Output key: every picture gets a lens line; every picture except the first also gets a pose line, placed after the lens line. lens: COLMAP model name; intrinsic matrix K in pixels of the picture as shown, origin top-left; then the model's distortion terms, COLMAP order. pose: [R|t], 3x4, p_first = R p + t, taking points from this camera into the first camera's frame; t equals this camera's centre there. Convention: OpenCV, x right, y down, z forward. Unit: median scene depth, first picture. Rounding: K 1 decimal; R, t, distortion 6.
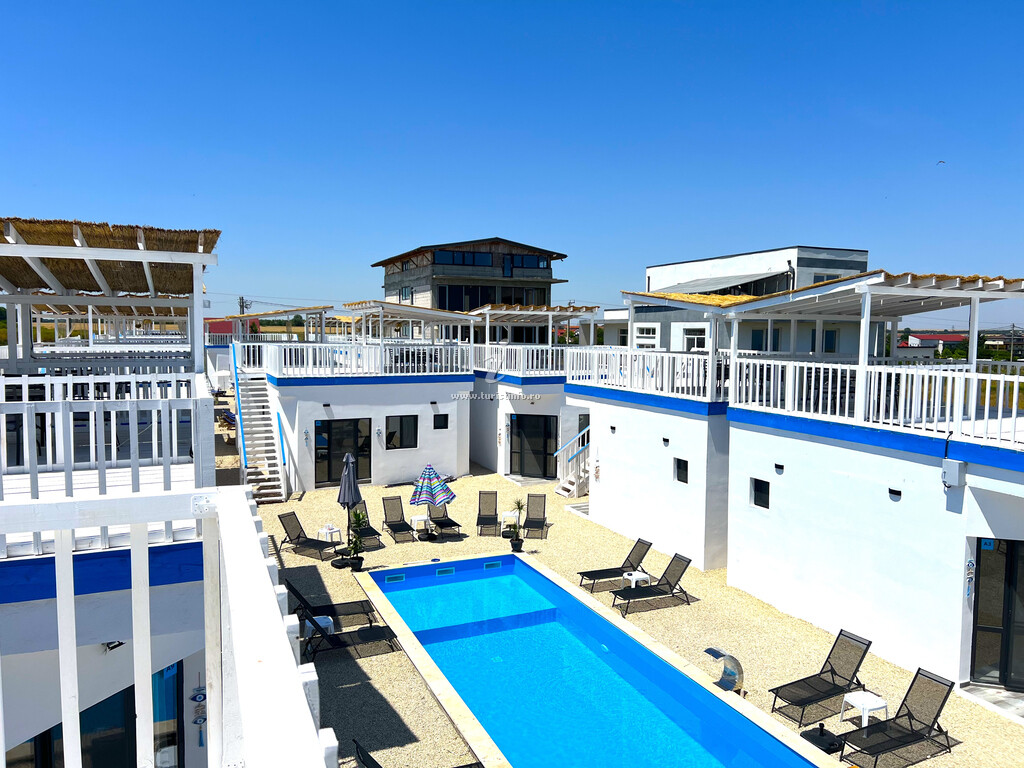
lens RADIAL K [[768.1, 0, 509.0], [0, 768.1, 384.6], [0, 0, 1]] dist [0.058943, -0.070910]
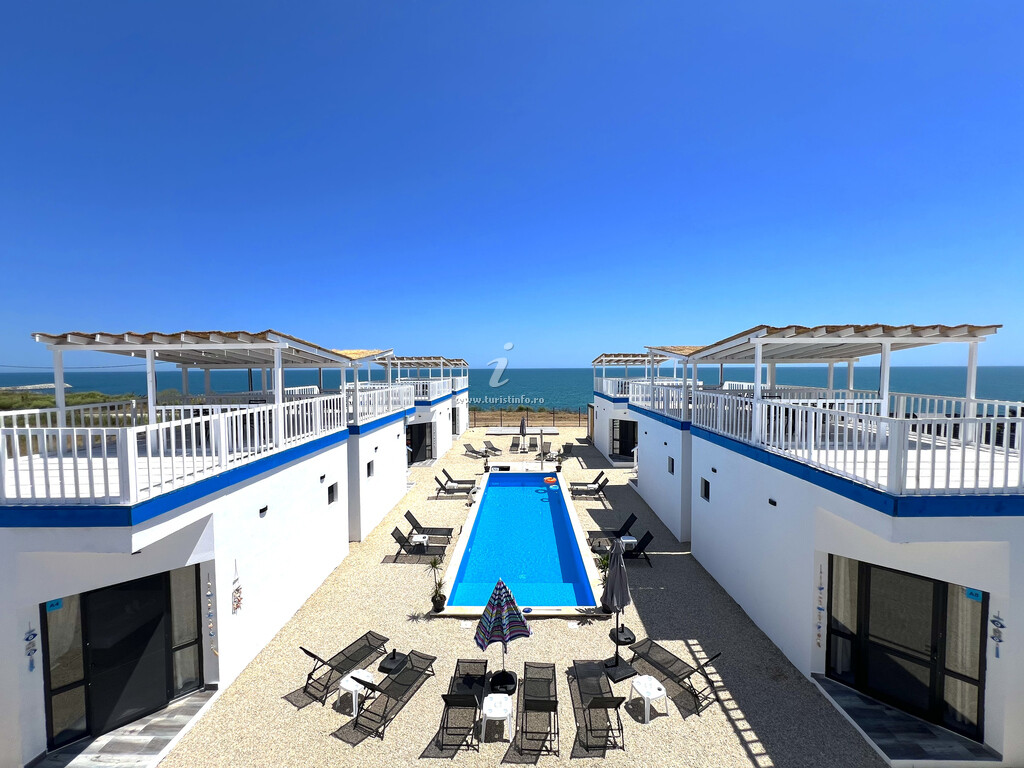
lens RADIAL K [[409.4, 0, 512.1], [0, 409.4, 383.2], [0, 0, 1]] dist [-0.003432, -0.000336]
pose [[0.908587, -0.002840, -0.417685, 0.265251], [-0.011158, 0.999455, -0.031068, -0.018108], [0.417546, 0.032888, 0.908060, 0.149086]]
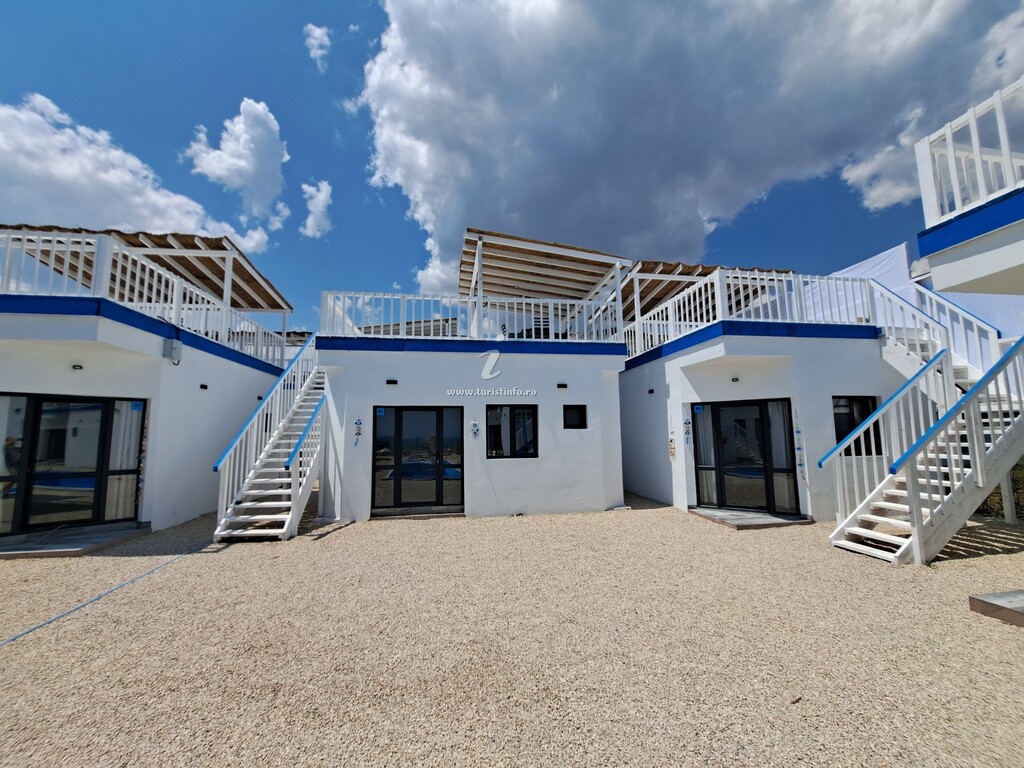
lens RADIAL K [[405.5, 0, 503.1], [0, 405.5, 392.7], [0, 0, 1]] dist [-0.016818, -0.001052]
pose [[0.962096, -0.042121, -0.269439, -0.081827], [-0.005687, 0.984687, -0.174241, 0.129559], [0.272652, 0.169169, 0.947124, 0.985023]]
